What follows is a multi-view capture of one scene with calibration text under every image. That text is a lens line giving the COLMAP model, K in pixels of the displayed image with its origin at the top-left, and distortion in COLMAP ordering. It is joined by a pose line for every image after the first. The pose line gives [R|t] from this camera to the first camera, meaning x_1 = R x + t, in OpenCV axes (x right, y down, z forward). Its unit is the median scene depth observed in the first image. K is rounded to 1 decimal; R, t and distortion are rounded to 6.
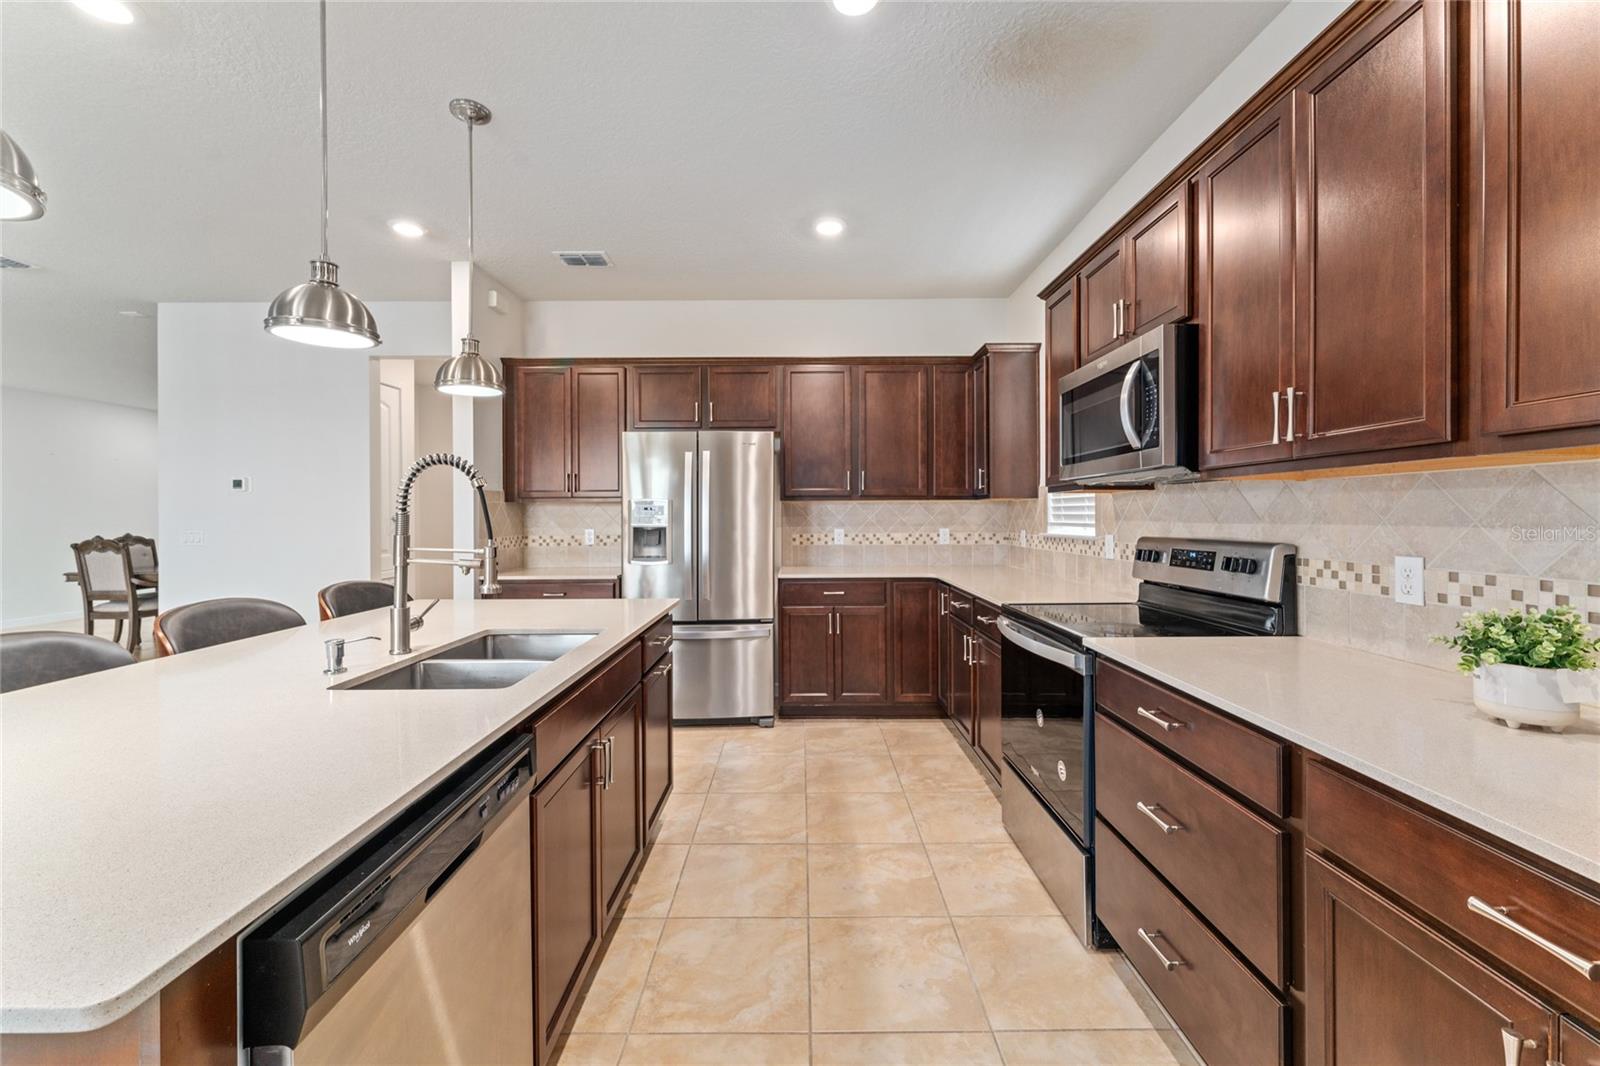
lens RADIAL K [[642.1, 0, 797.8], [0, 642.1, 515.6], [0, 0, 1]] dist [-0.000211, 0.000092]
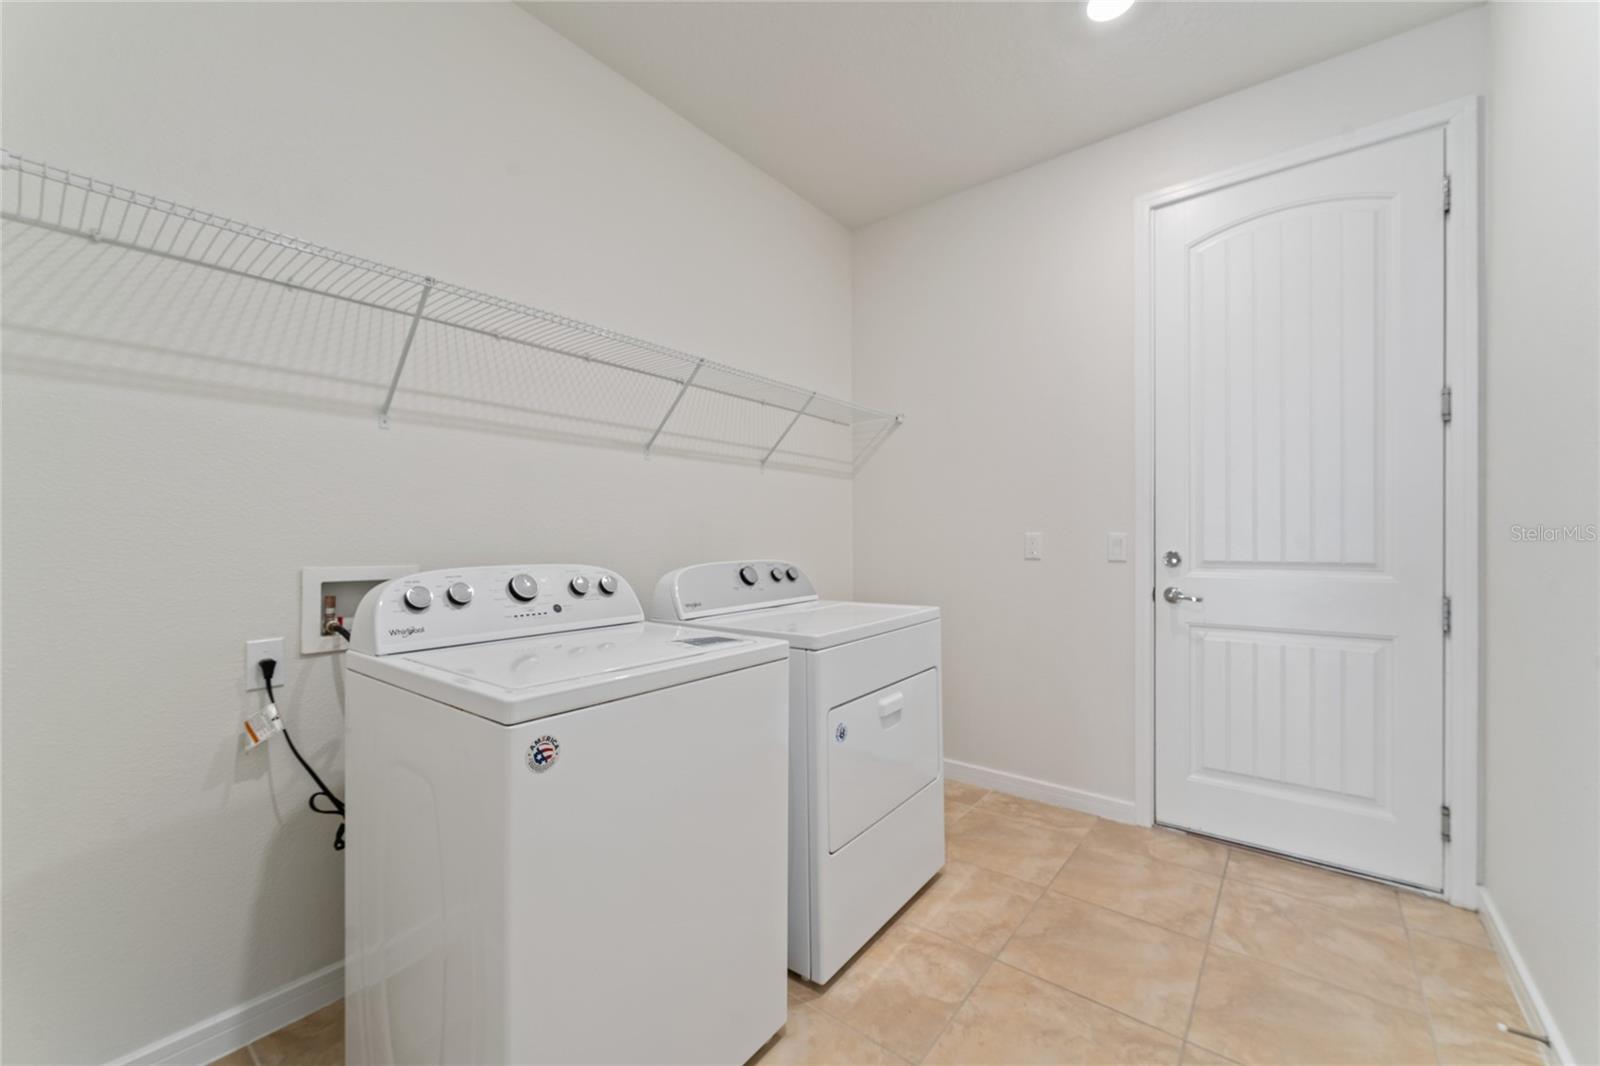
lens RADIAL K [[637.9, 0, 802.6], [0, 637.9, 525.7], [0, 0, 1]] dist [0.002847, 0.000448]
pose [[-0.623699, -0.001155, -0.781664, 1.189918], [0.005260, 0.999970, -0.005675, 0.023358], [0.781647, -0.007651, -0.623674, 1.216959]]
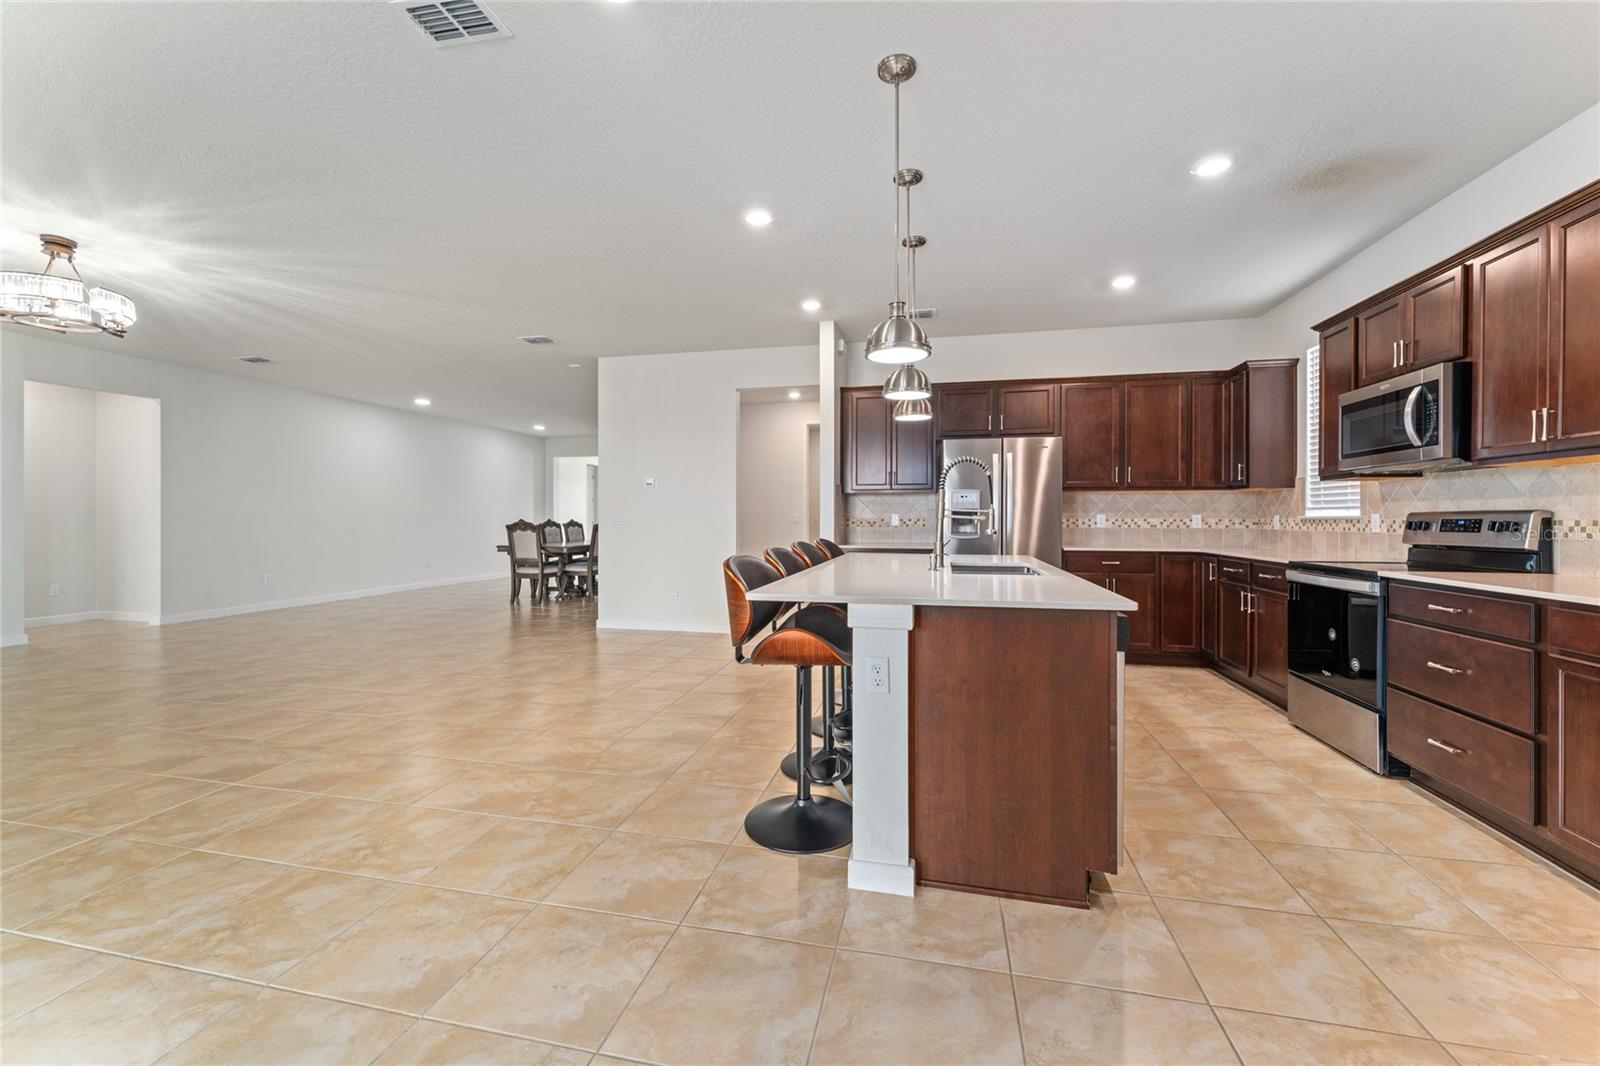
lens RADIAL K [[641.3, 0, 795.8], [0, 641.3, 518.9], [0, 0, 1]] dist [0.001533, 0.000225]
pose [[0.975141, 0.006290, -0.221497, -0.401173], [-0.005781, 0.999979, 0.002945, 0.049301], [0.221511, -0.001592, 0.975157, -0.561379]]
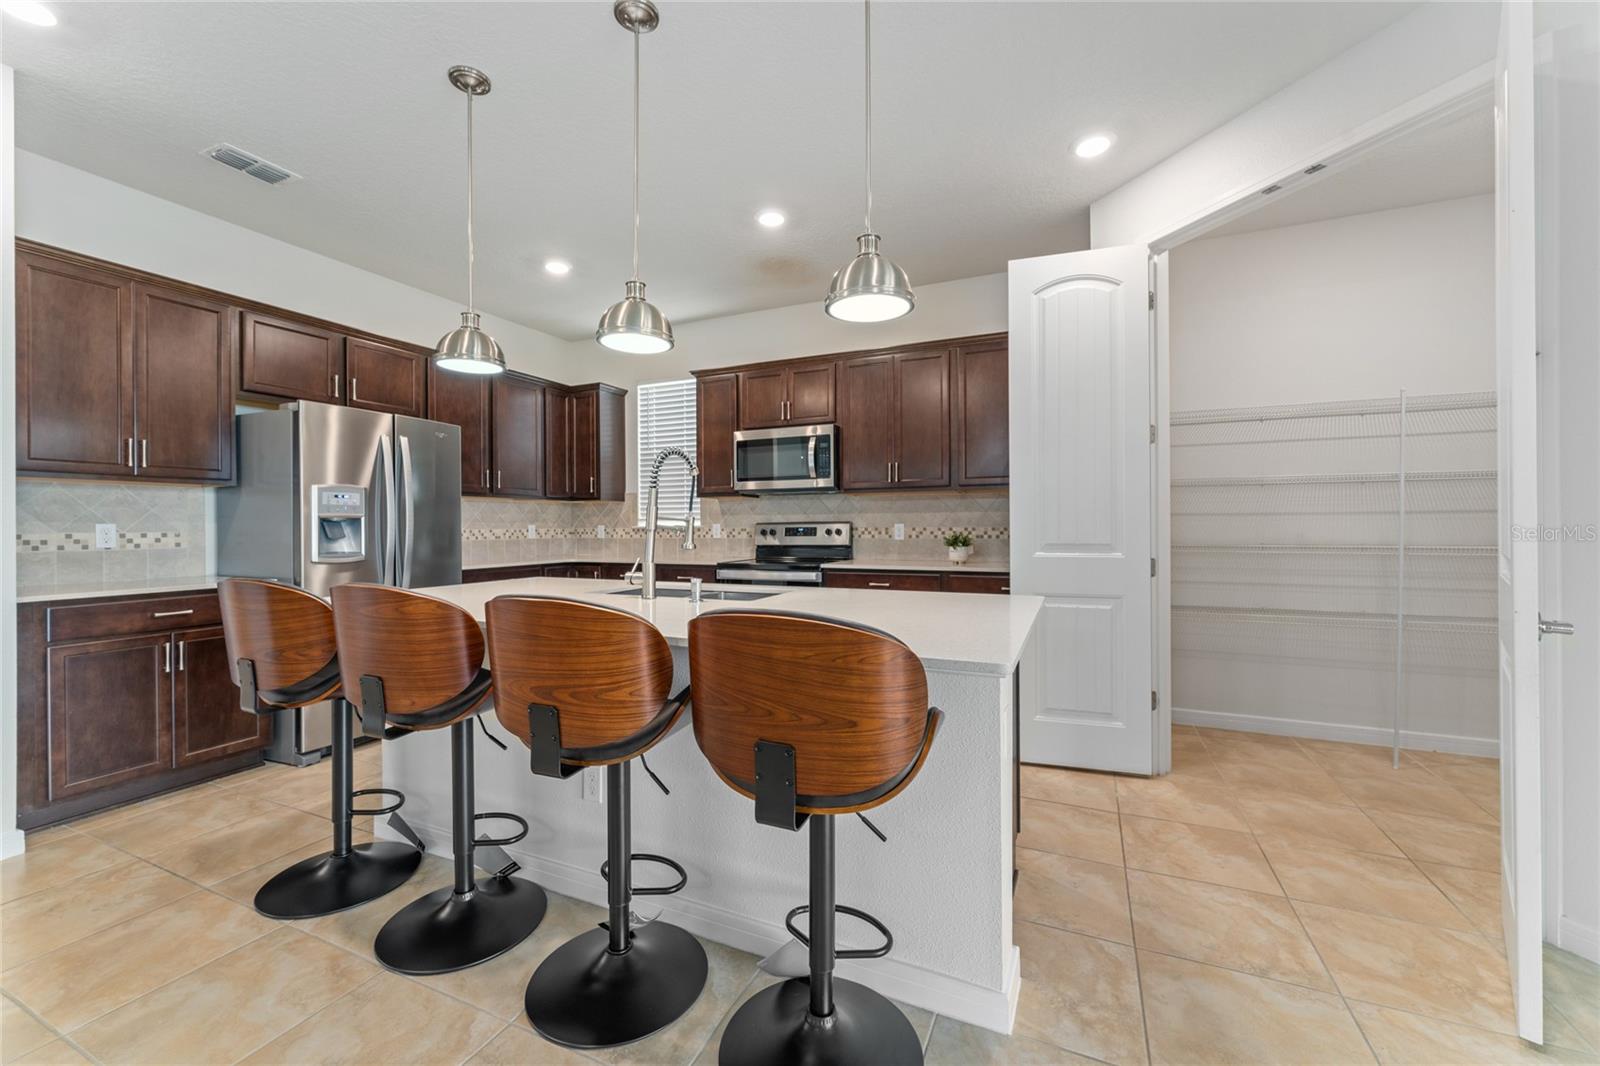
lens RADIAL K [[637.9, 0, 802.6], [0, 637.9, 525.7], [0, 0, 1]] dist [0.002847, 0.000448]
pose [[0.406967, 0.003266, 0.913437, -1.085688], [0.003780, 0.999979, -0.005260, 0.050740], [-0.913435, 0.005594, 0.406946, 0.131041]]
